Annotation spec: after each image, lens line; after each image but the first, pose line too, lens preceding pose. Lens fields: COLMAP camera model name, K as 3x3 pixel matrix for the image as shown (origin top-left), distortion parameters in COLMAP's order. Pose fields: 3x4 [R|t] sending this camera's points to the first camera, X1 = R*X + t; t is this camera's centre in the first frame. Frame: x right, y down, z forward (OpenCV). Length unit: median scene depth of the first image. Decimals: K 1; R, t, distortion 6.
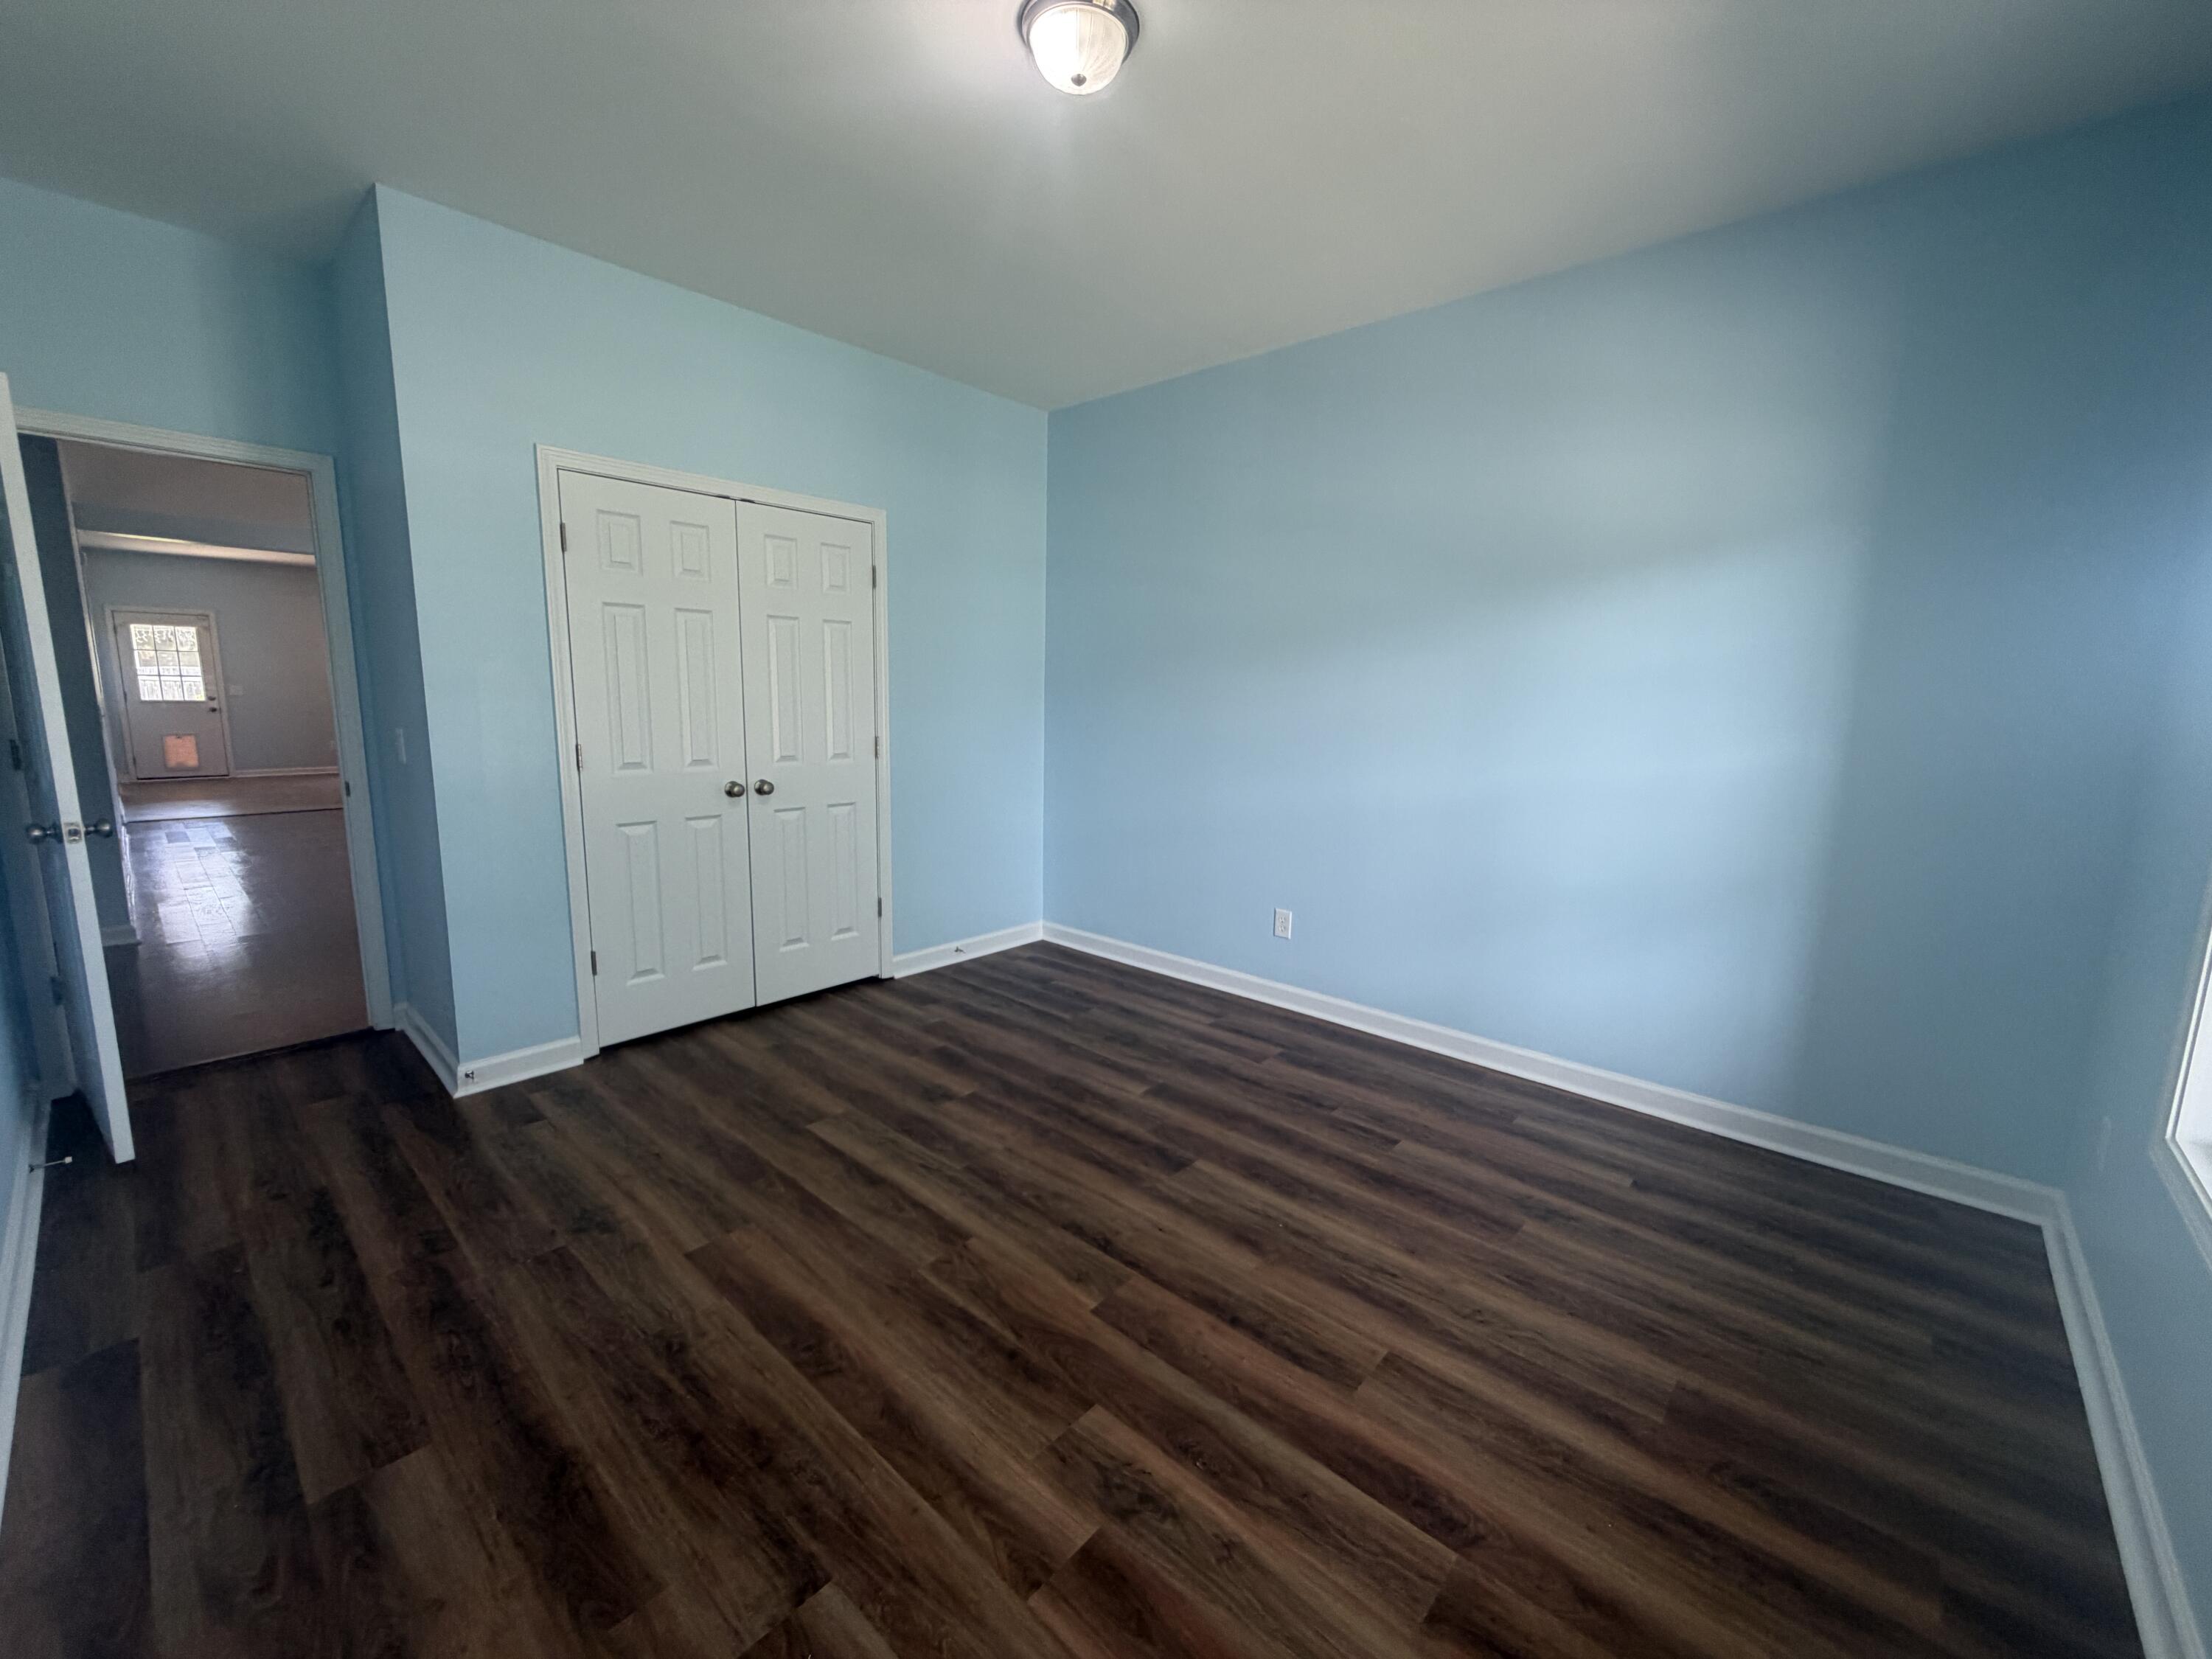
lens RADIAL K [[888.2, 0, 1101.8], [0, 888.2, 829.0], [0, 0, 1]] dist [0.000909, -0.000001]
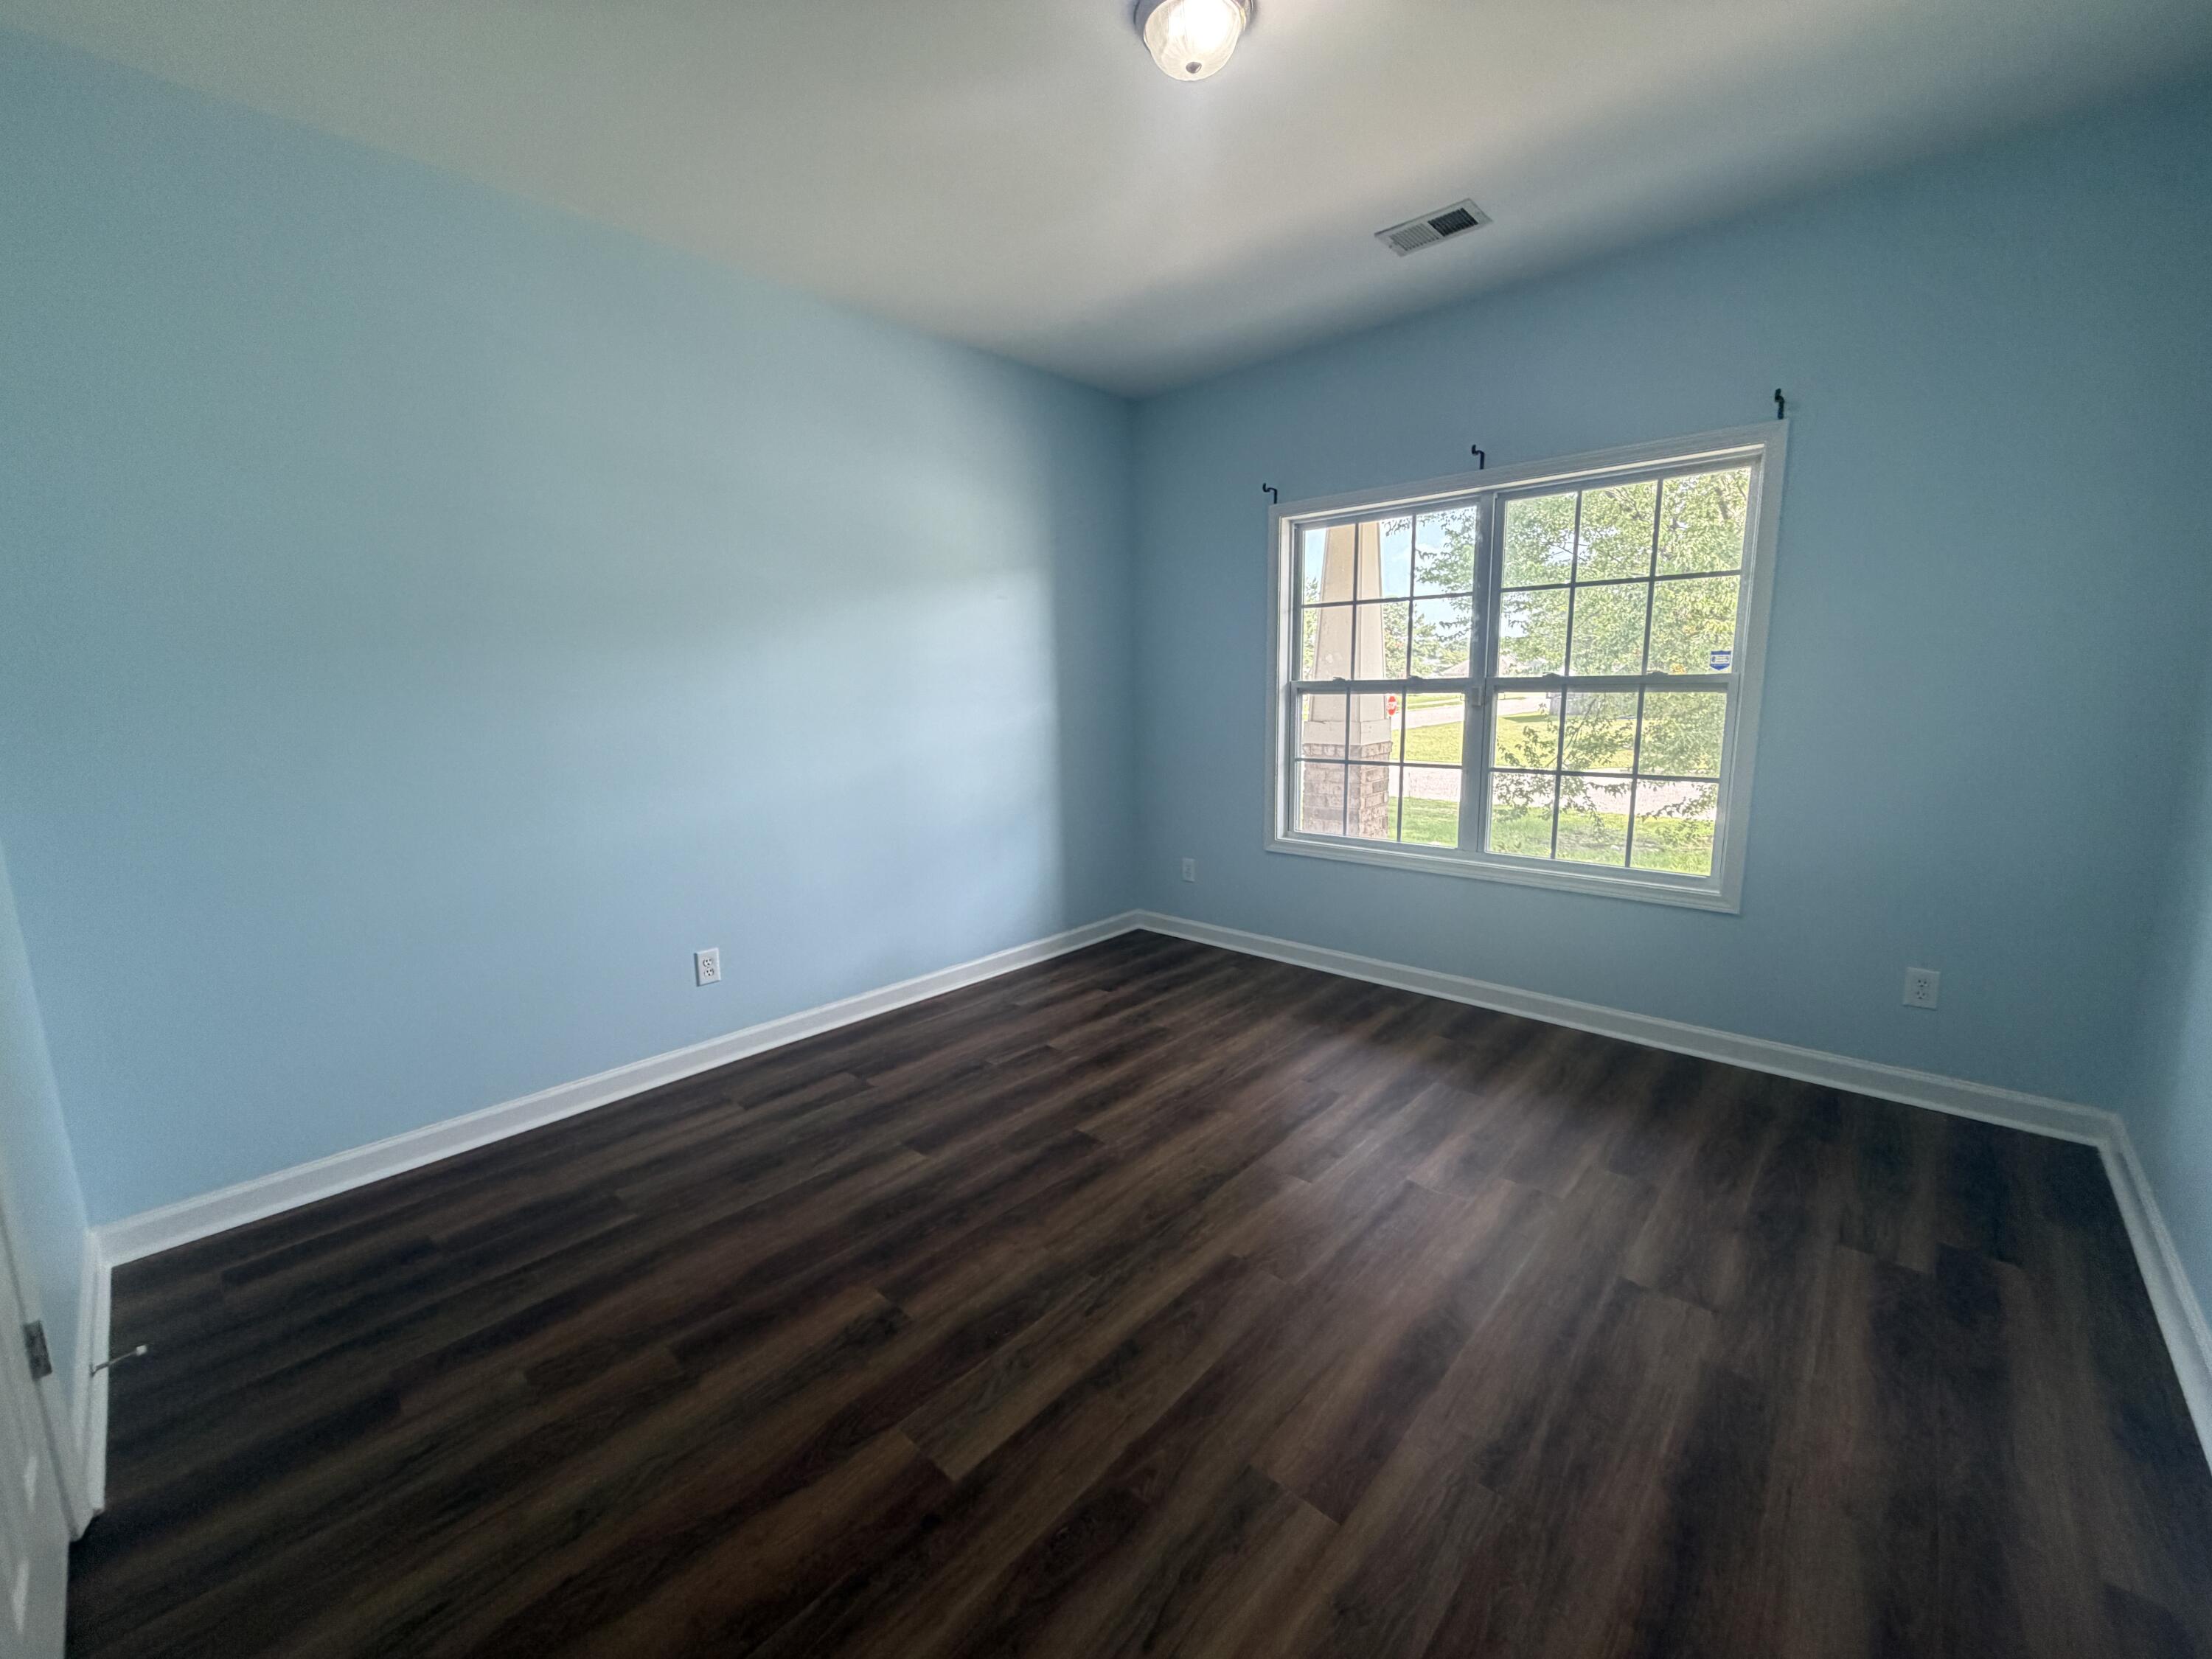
lens RADIAL K [[886.3, 0, 1104.0], [0, 886.3, 829.5], [0, 0, 1]] dist [-0.000677, 0.000013]
pose [[0.008442, -0.183215, 0.983037, -0.780124], [0.173308, 0.968462, 0.179010, -0.134546], [-0.984831, 0.168857, 0.039928, 0.801903]]
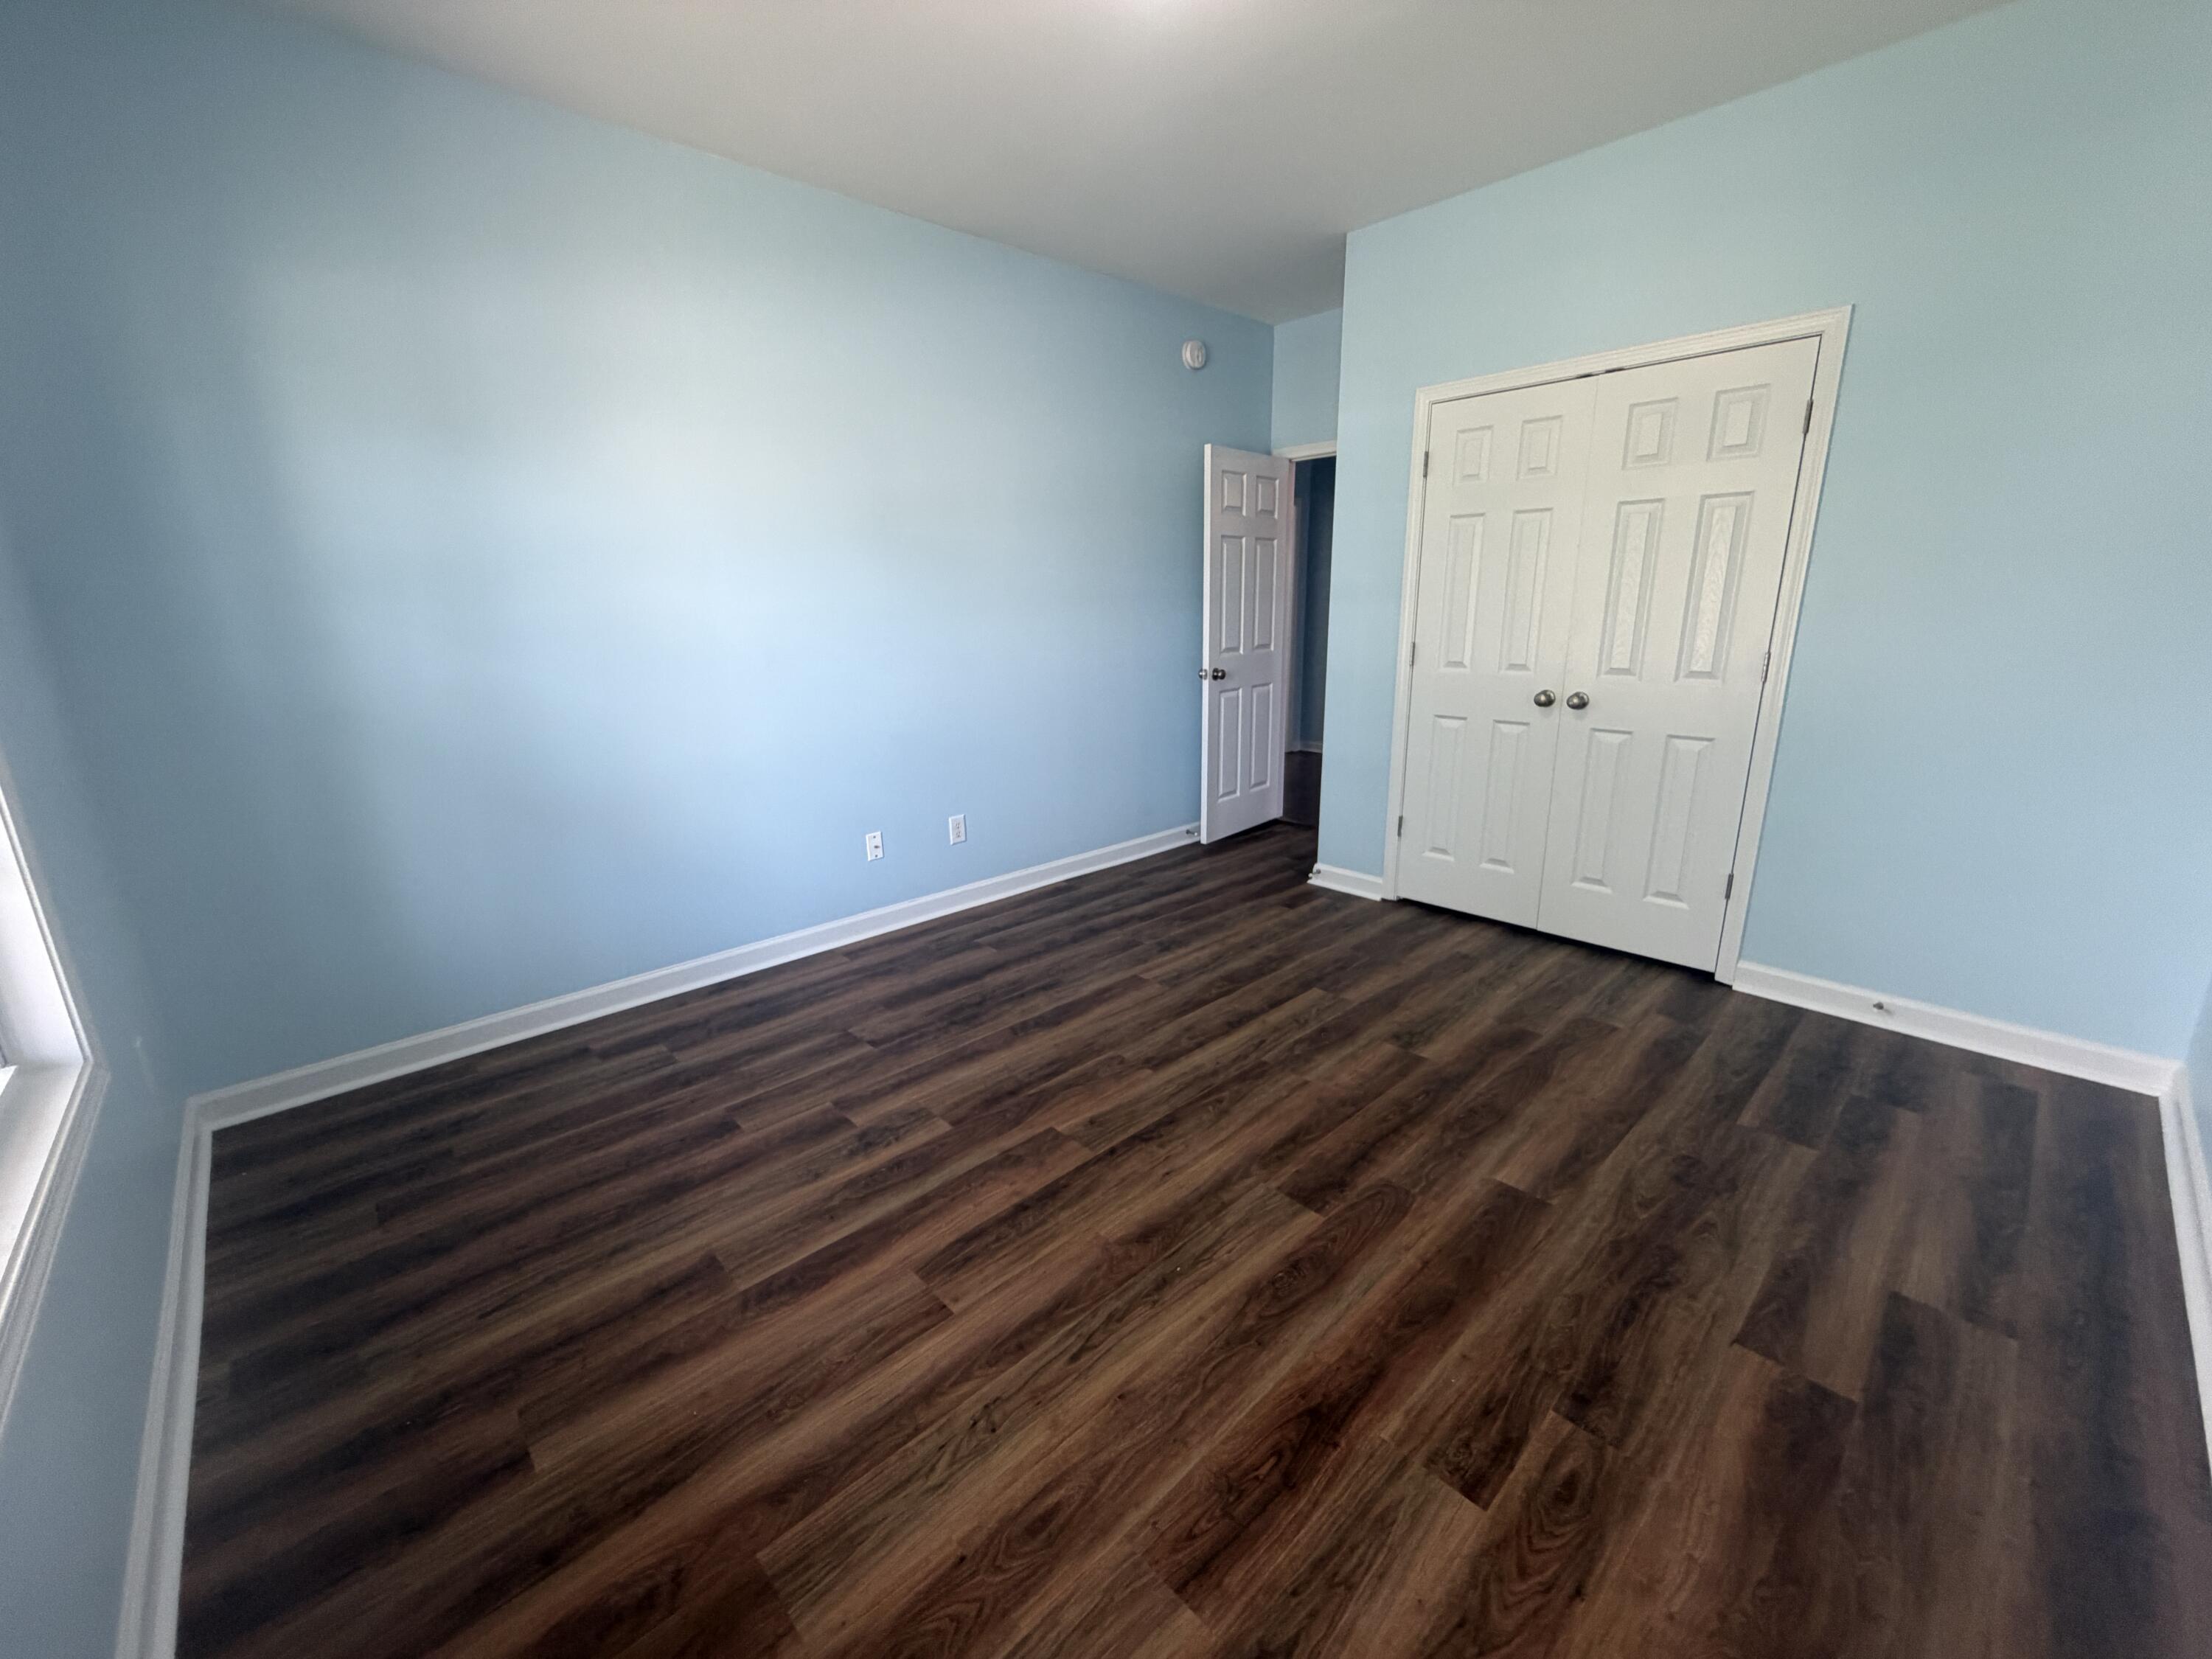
lens RADIAL K [[886.3, 0, 1104.0], [0, 886.3, 829.5], [0, 0, 1]] dist [-0.000677, 0.000013]
pose [[-0.082595, 0.232393, -0.969109, 0.717858], [-0.140424, 0.960015, 0.242181, -0.091270], [0.986640, 0.156089, -0.046659, 0.739897]]
